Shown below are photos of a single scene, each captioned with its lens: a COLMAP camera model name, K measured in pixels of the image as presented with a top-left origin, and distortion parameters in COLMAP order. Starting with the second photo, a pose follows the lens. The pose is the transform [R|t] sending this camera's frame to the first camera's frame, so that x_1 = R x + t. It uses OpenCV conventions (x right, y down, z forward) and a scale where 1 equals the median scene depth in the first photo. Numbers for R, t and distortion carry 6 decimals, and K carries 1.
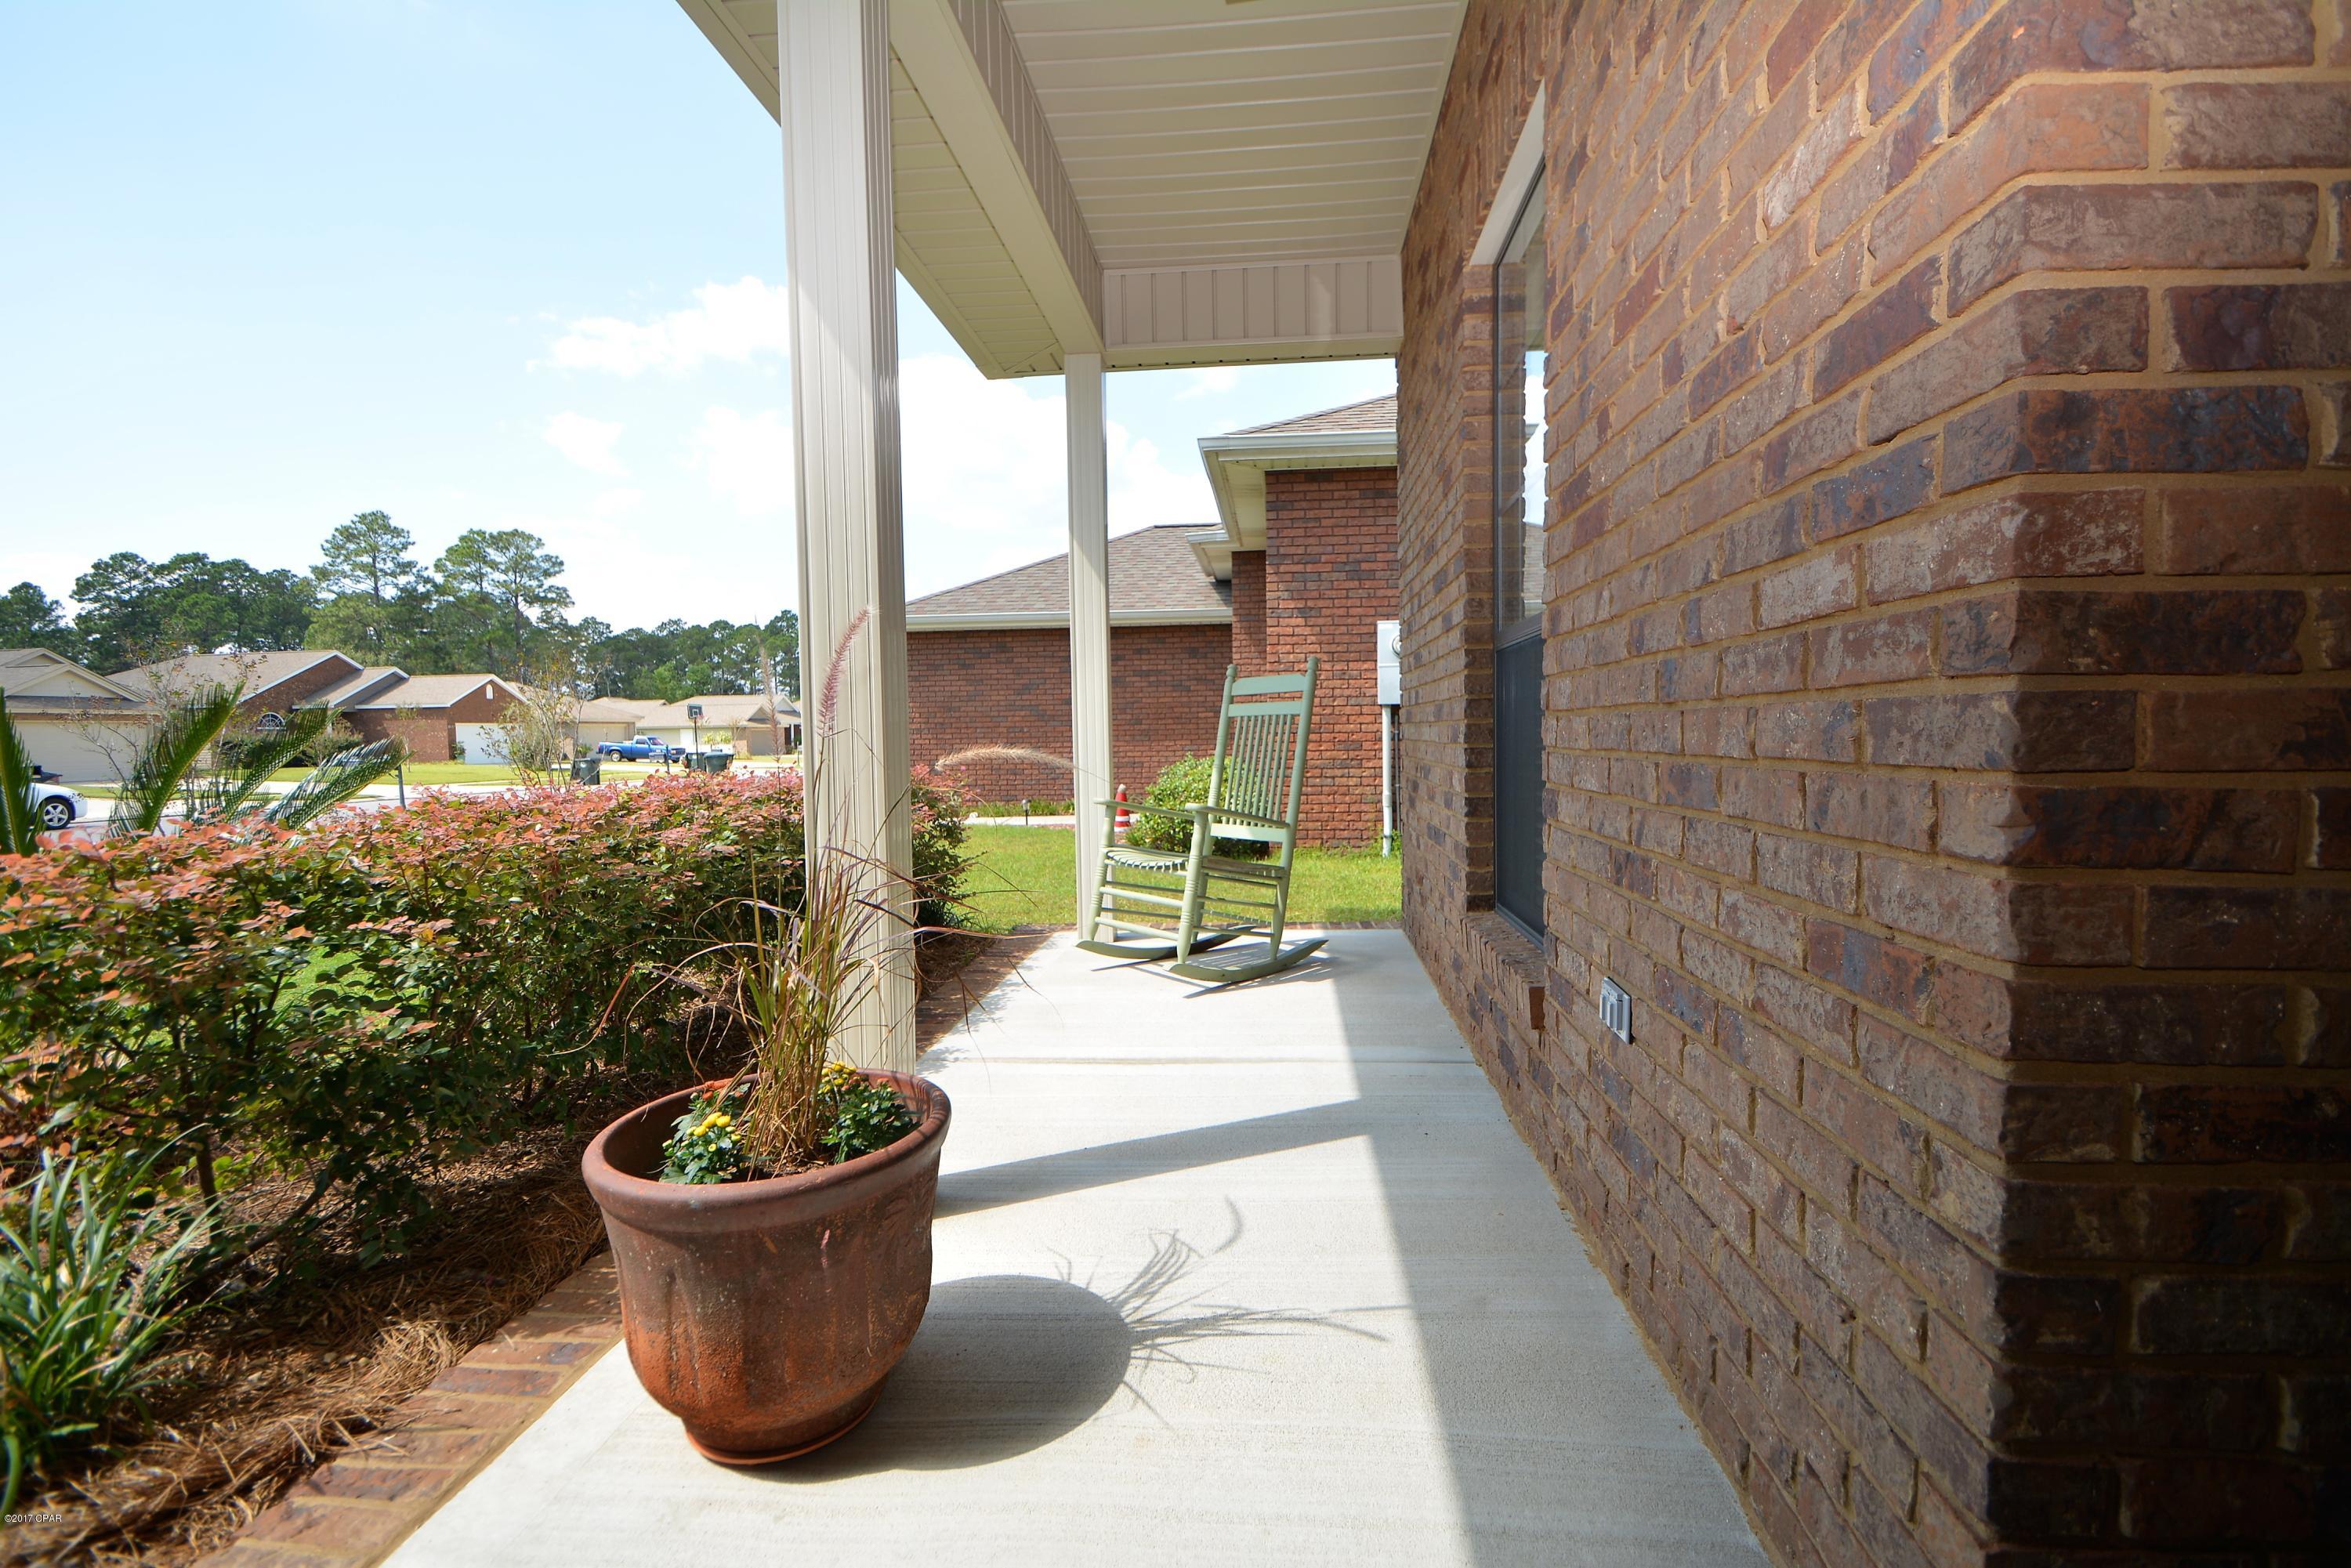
lens RADIAL K [[1044.4, 0, 1179.3], [0, 1044.4, 781.1], [0, 0, 1]] dist [0.002453, -0.009348]
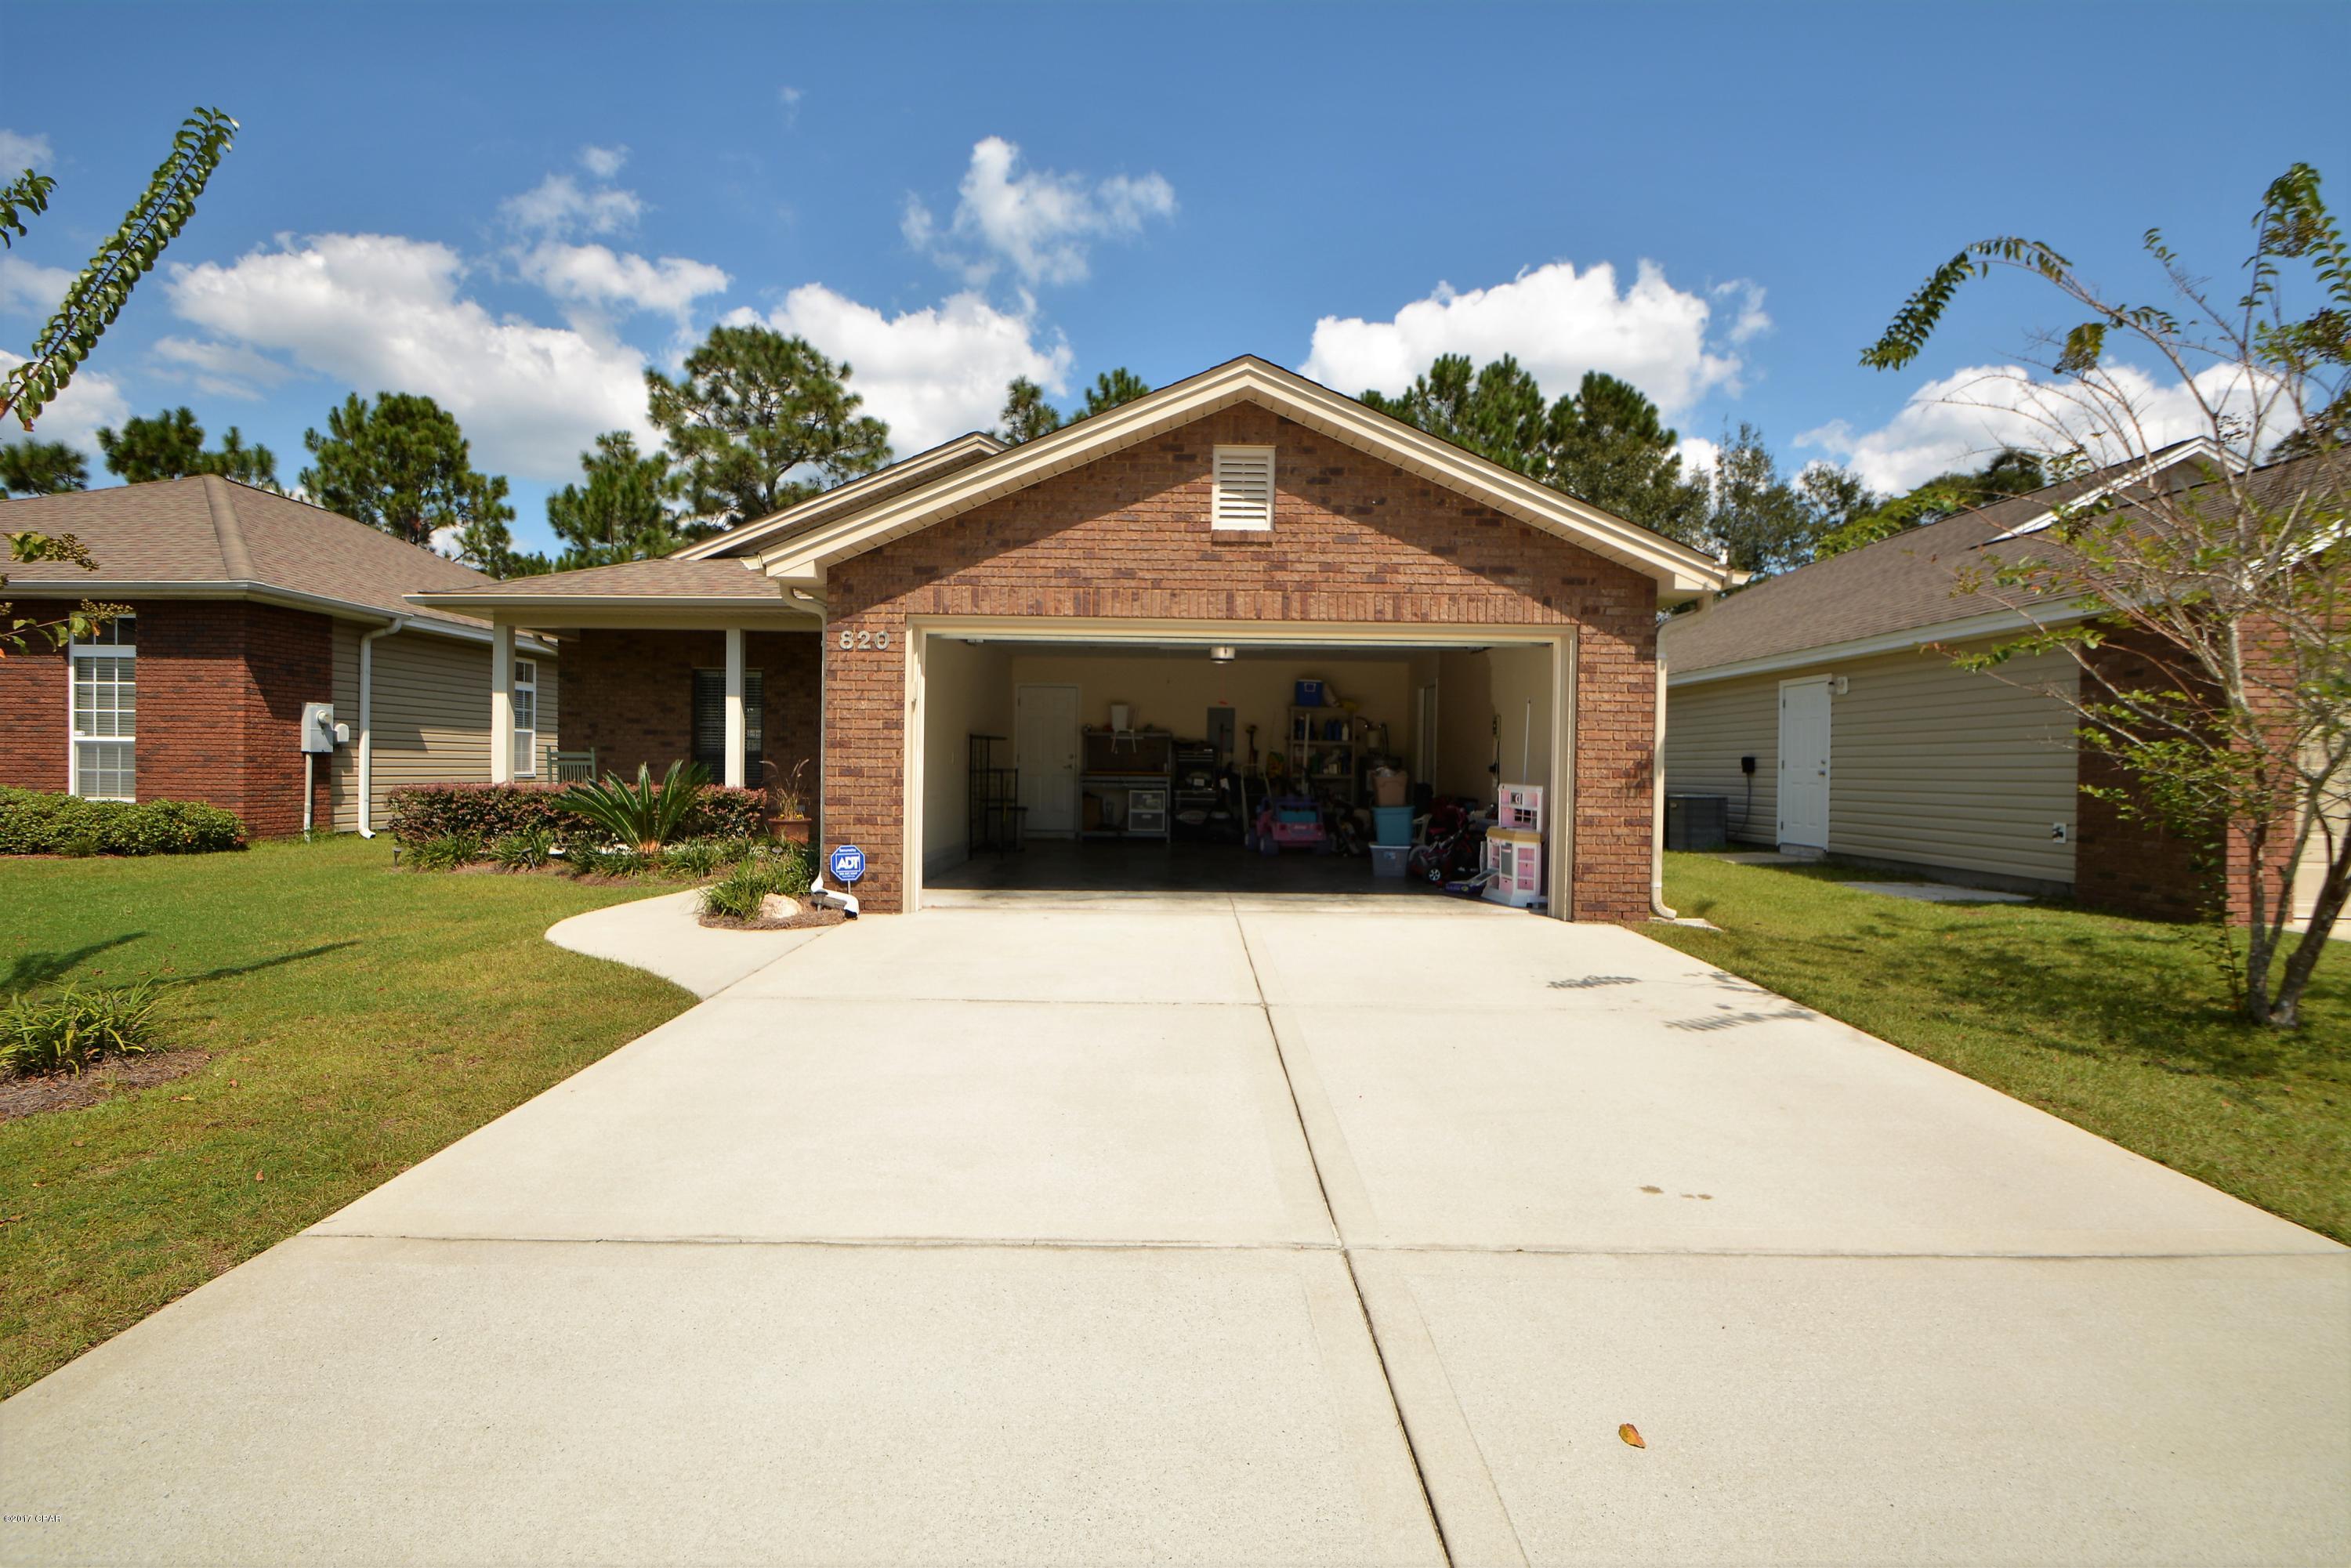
lens RADIAL K [[1044.4, 0, 1179.3], [0, 1044.4, 781.1], [0, 0, 1]] dist [0.002453, -0.009348]
pose [[-0.092483, 0.001554, 0.995713, -1.593233], [0.035271, 0.999376, 0.001716, 0.019600], [-0.995089, 0.035278, -0.092480, -0.232673]]
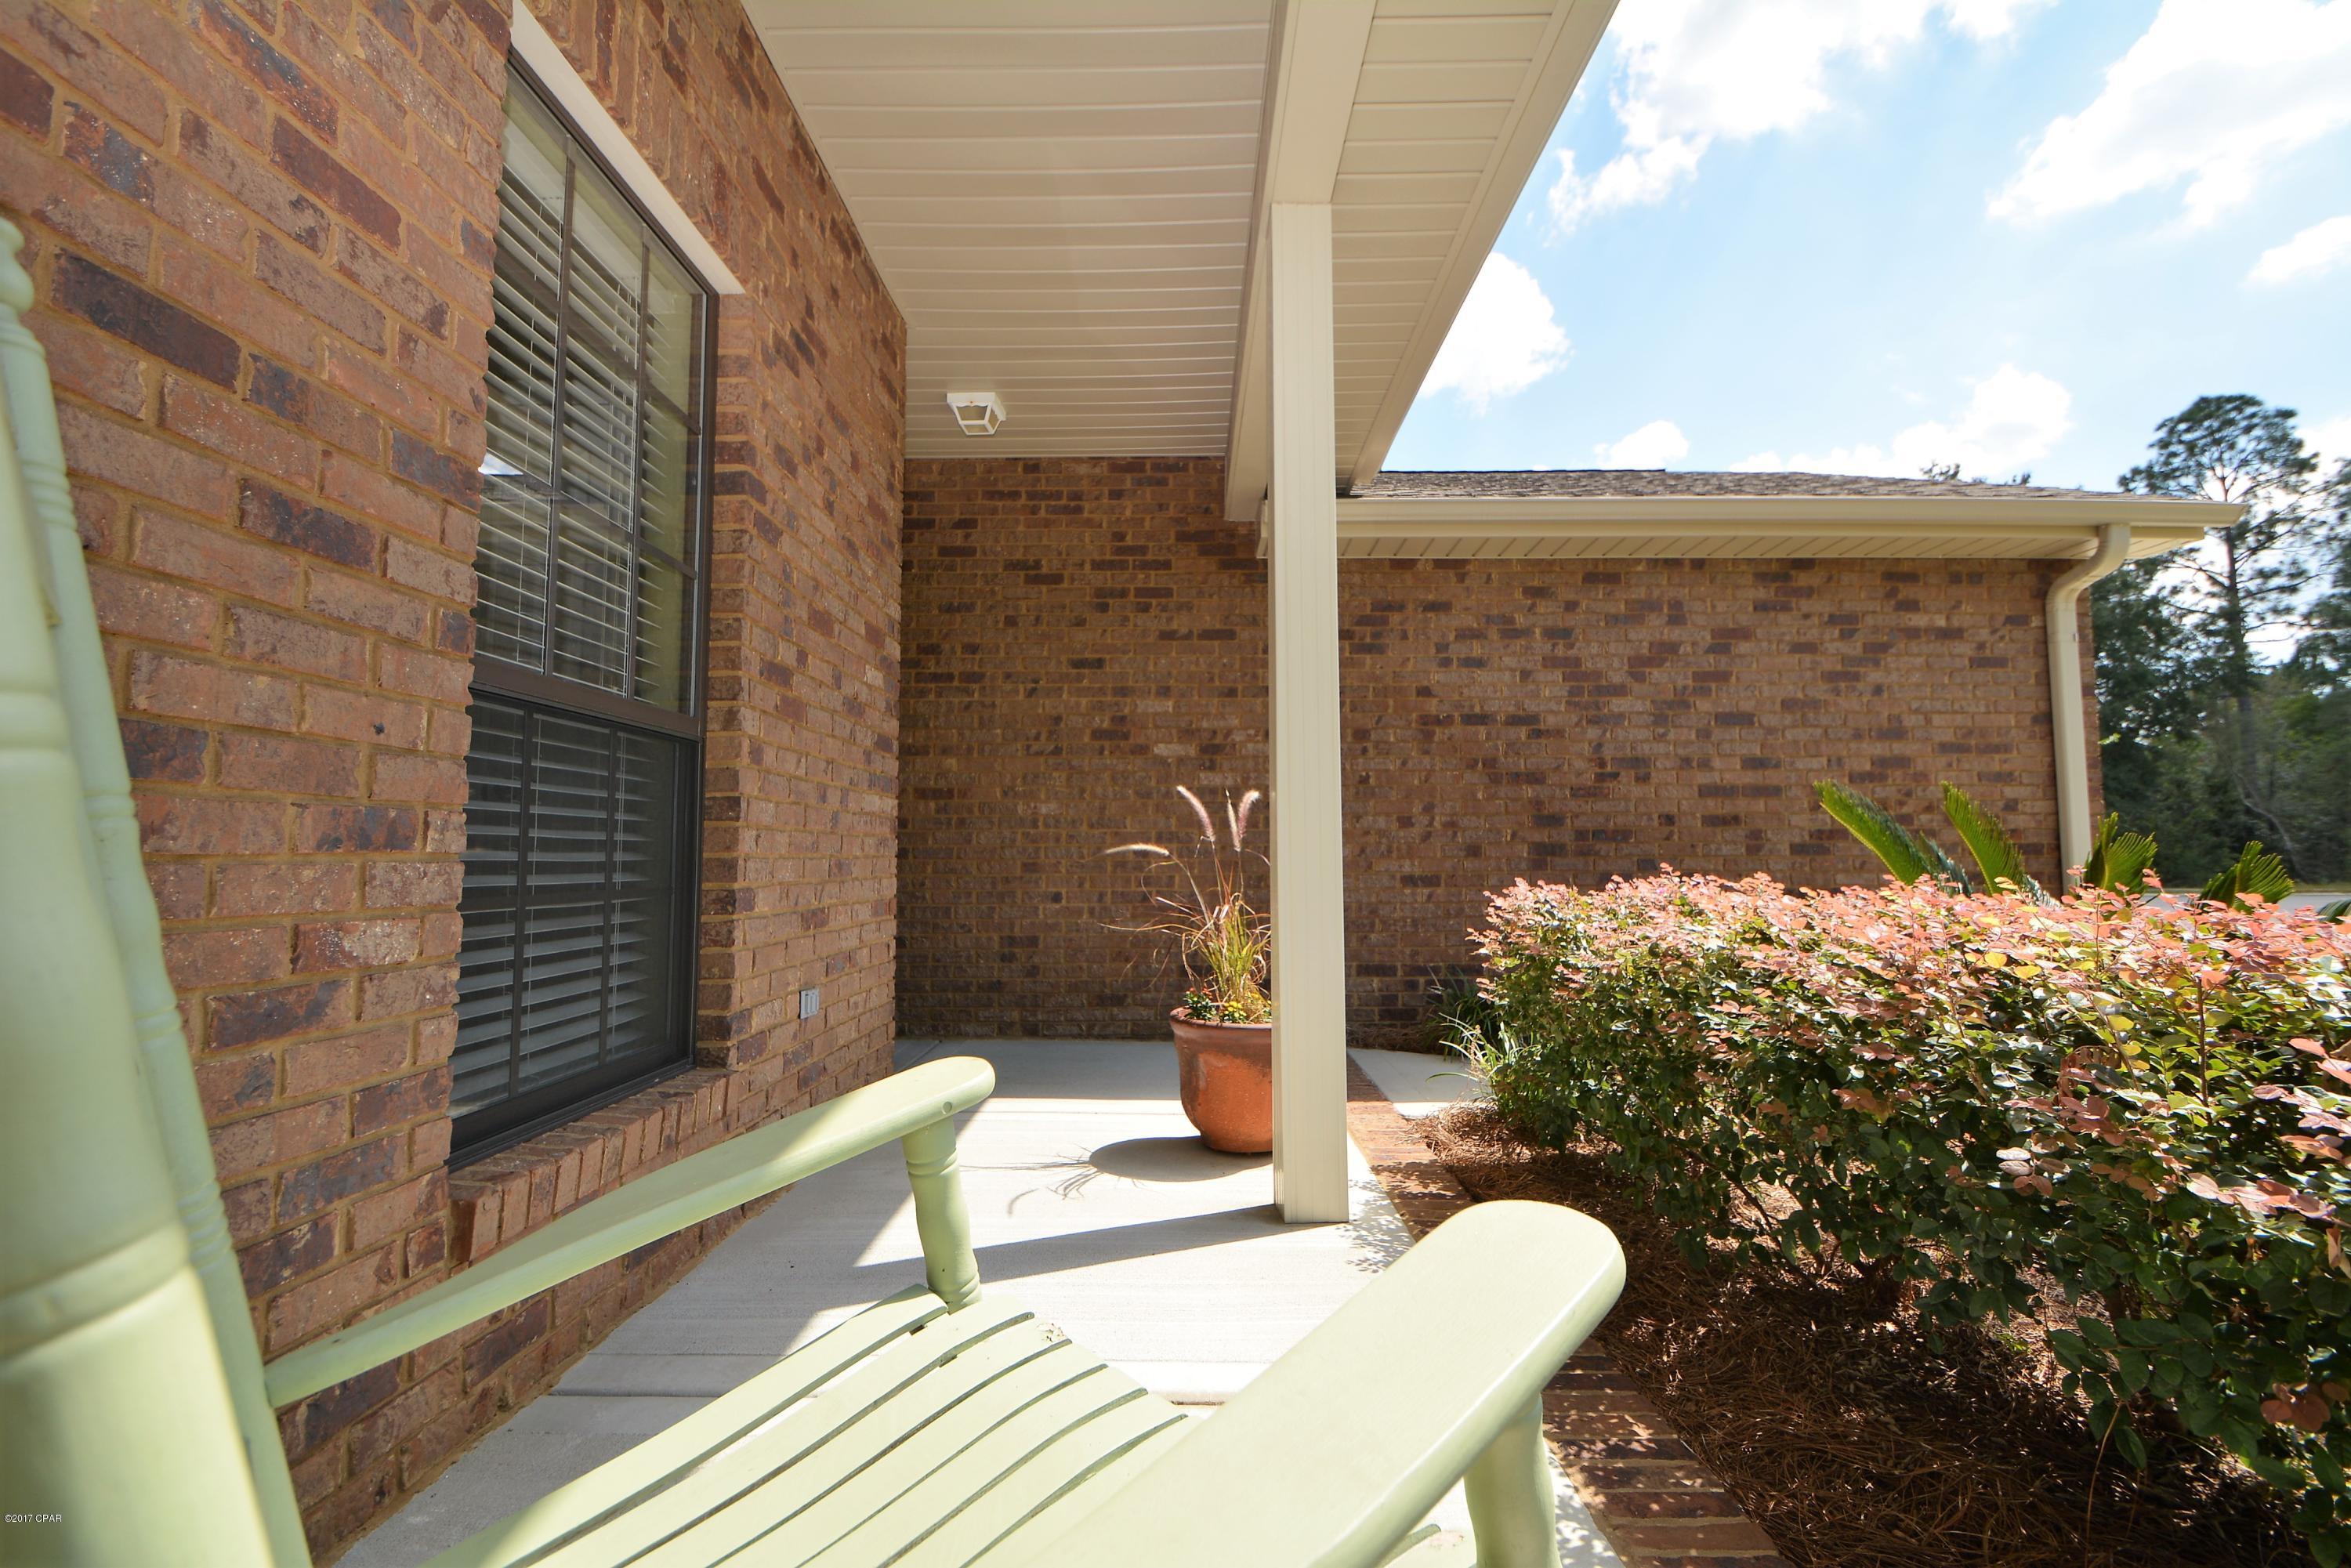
lens RADIAL K [[1044.4, 0, 1179.3], [0, 1044.4, 781.1], [0, 0, 1]] dist [0.002453, -0.009348]
pose [[-0.996075, 0.008248, -0.088132, -0.009068], [0.010578, 0.999606, -0.026010, -0.020732], [0.087883, -0.026840, -0.995769, 0.574140]]
